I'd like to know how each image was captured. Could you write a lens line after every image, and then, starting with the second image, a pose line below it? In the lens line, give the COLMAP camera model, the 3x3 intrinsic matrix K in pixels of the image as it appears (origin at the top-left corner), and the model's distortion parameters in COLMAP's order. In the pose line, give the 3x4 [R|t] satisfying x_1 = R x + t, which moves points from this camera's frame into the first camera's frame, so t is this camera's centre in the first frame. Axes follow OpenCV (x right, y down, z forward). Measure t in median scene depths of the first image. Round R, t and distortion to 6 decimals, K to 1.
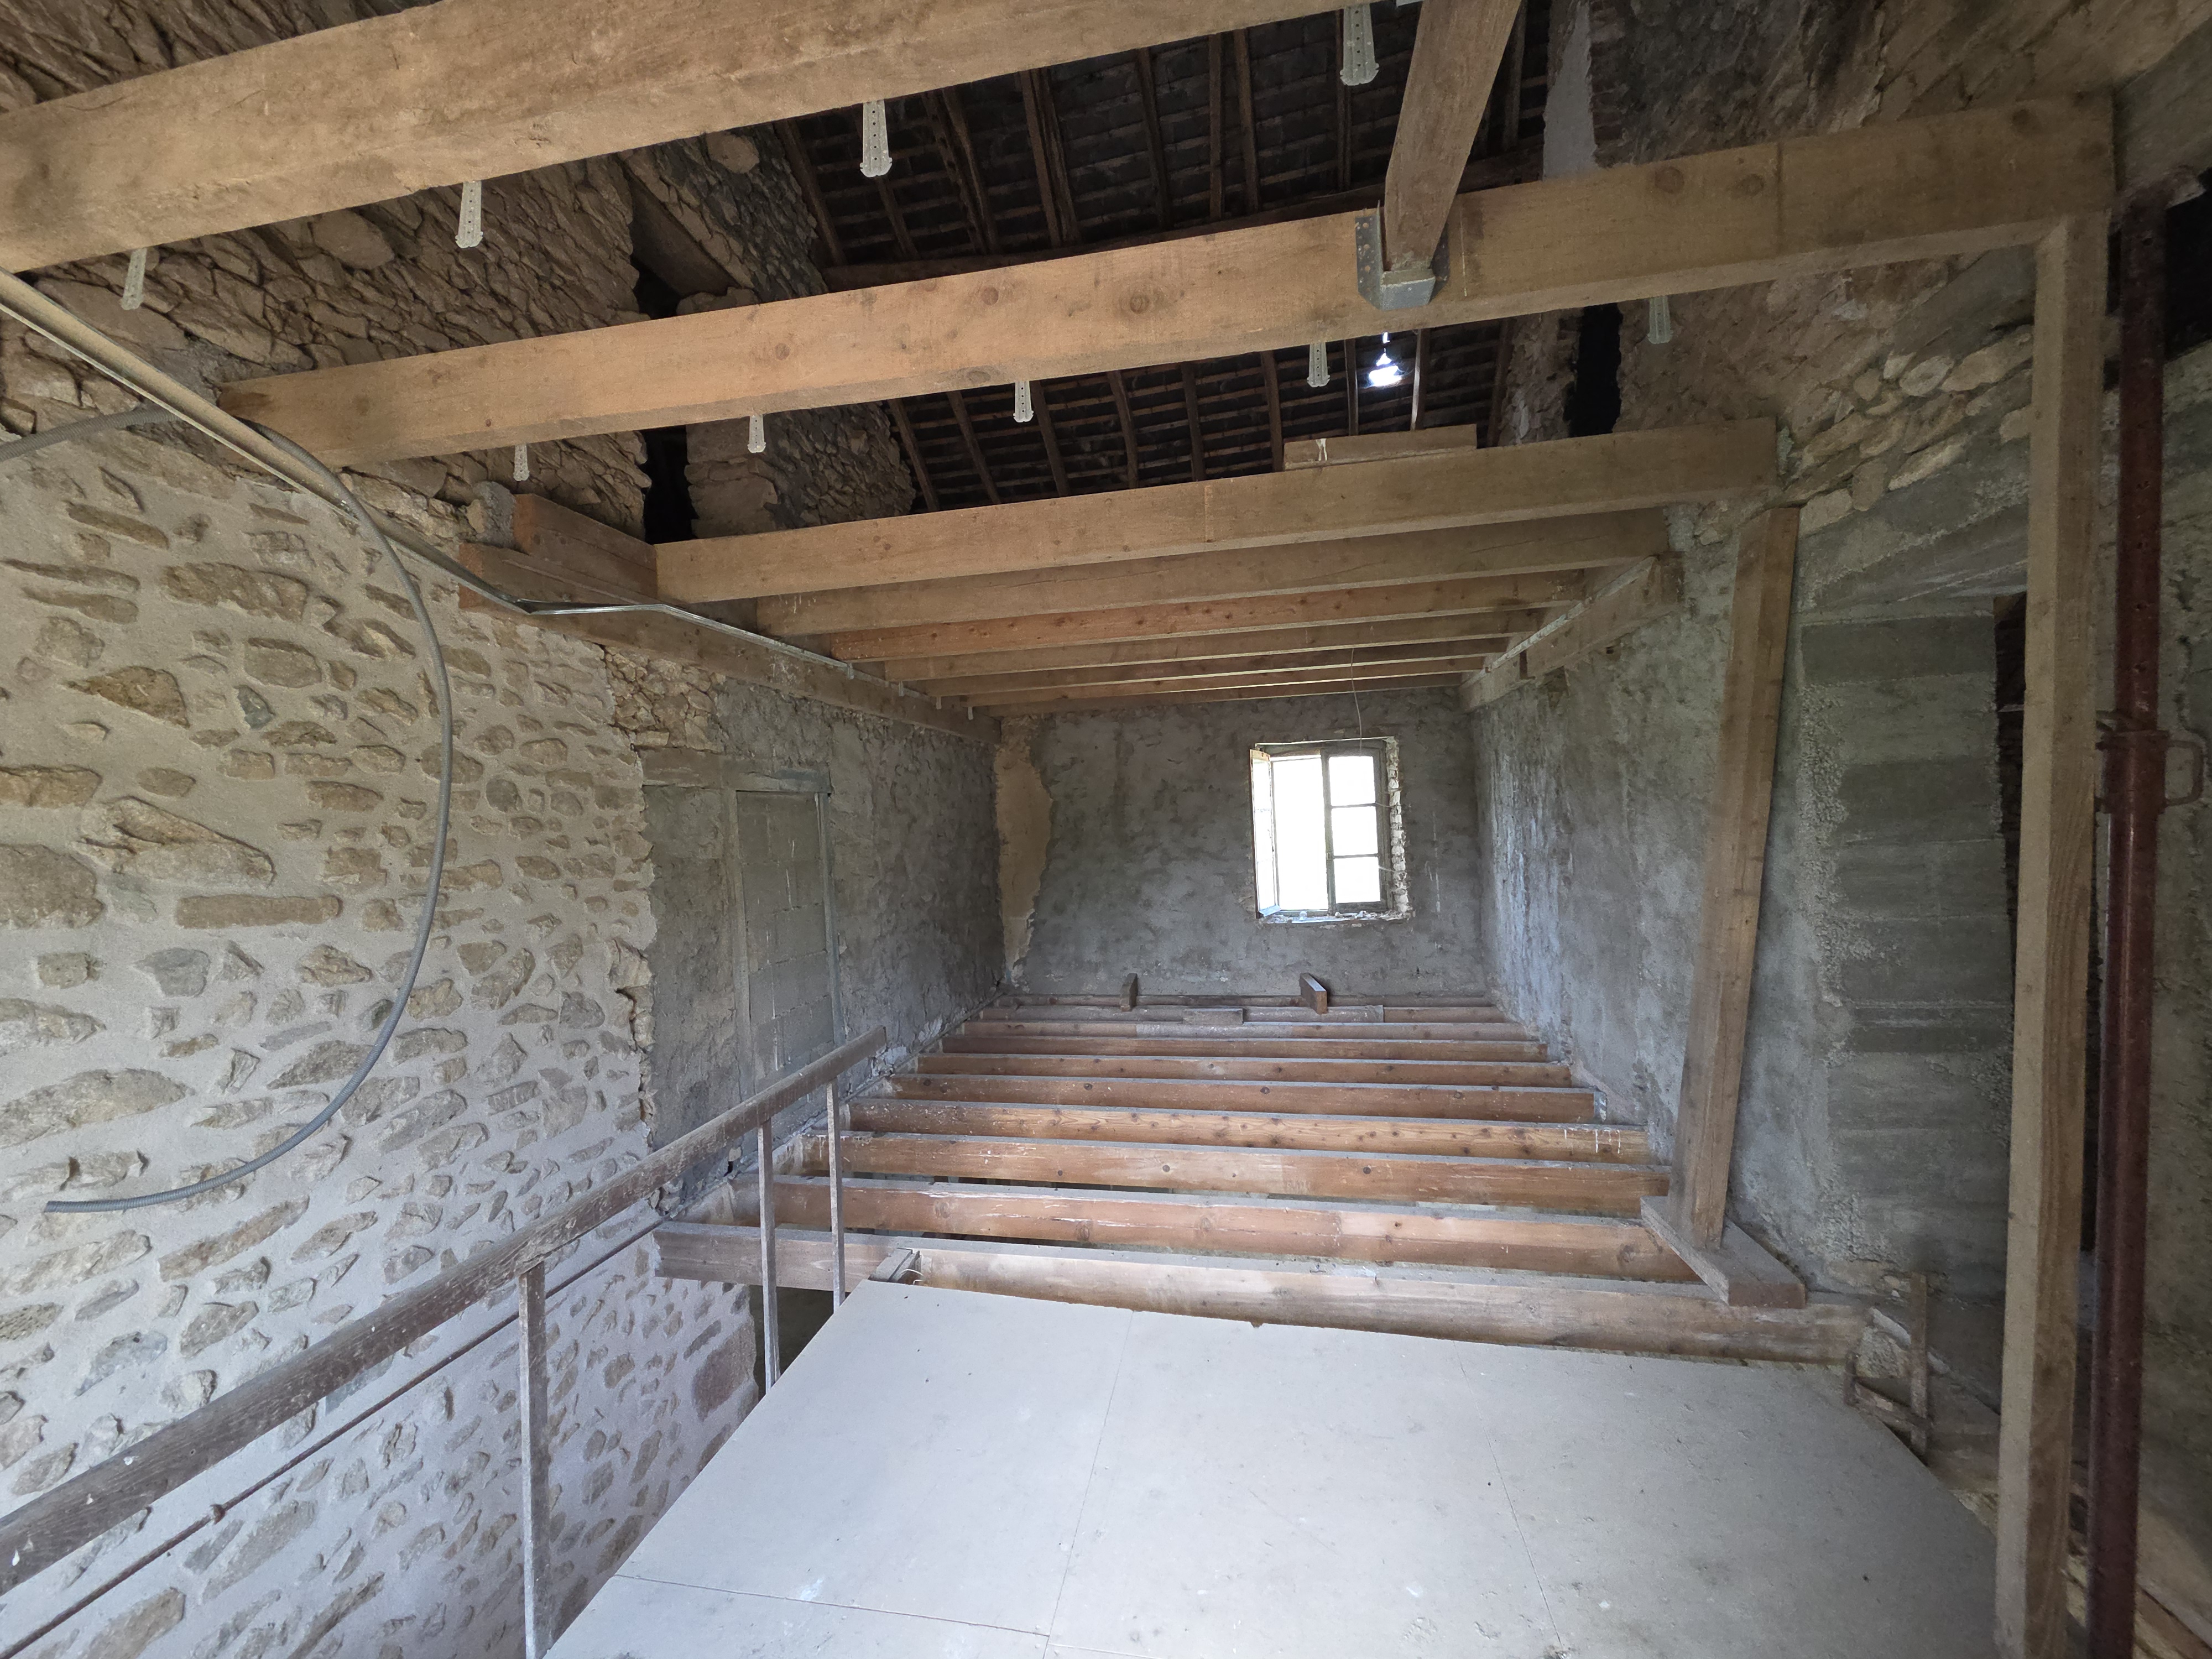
lens RADIAL K [[901.0, 0, 1085.5], [0, 901.0, 822.8], [0, 0, 1]] dist [0.006343, -0.001470]
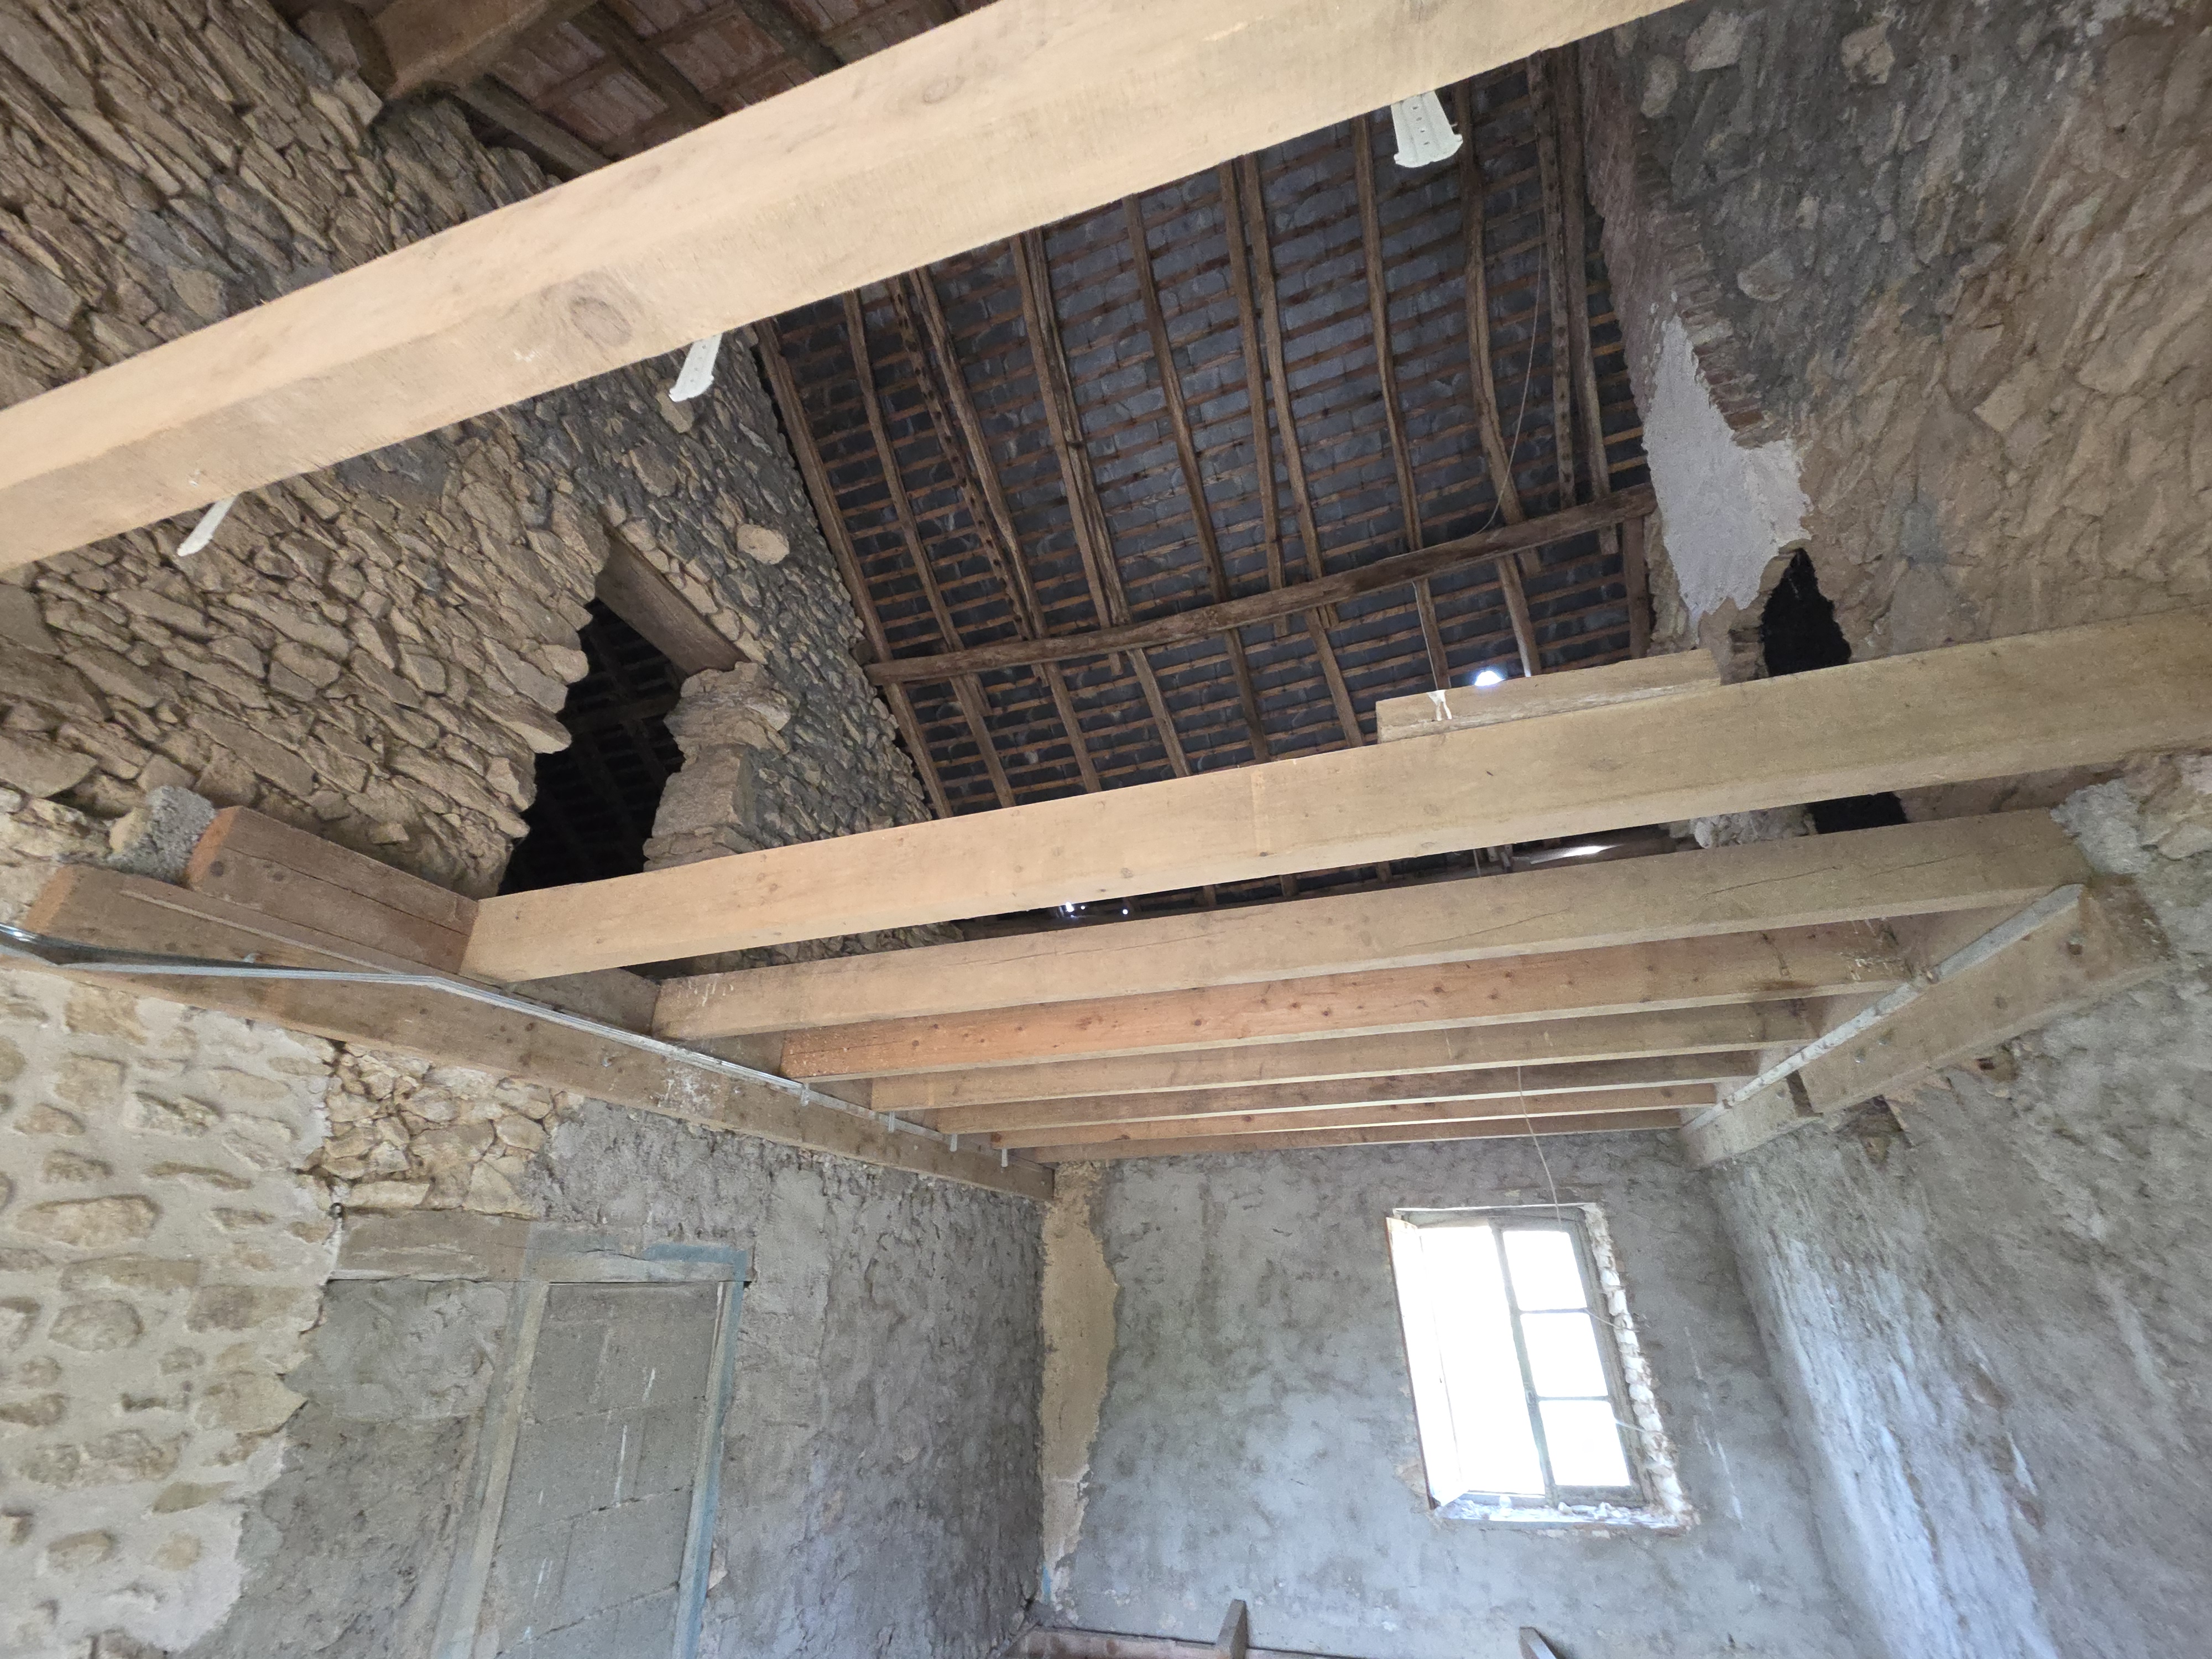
lens RADIAL K [[901.0, 0, 1094.3], [0, 901.0, 823.7], [0, 0, 1]] dist [0.006343, -0.001470]
pose [[0.993338, -0.026427, -0.112163, 0.058645], [-0.028017, 0.888753, -0.457529, -0.036285], [0.111777, 0.457624, 0.882092, 0.287965]]
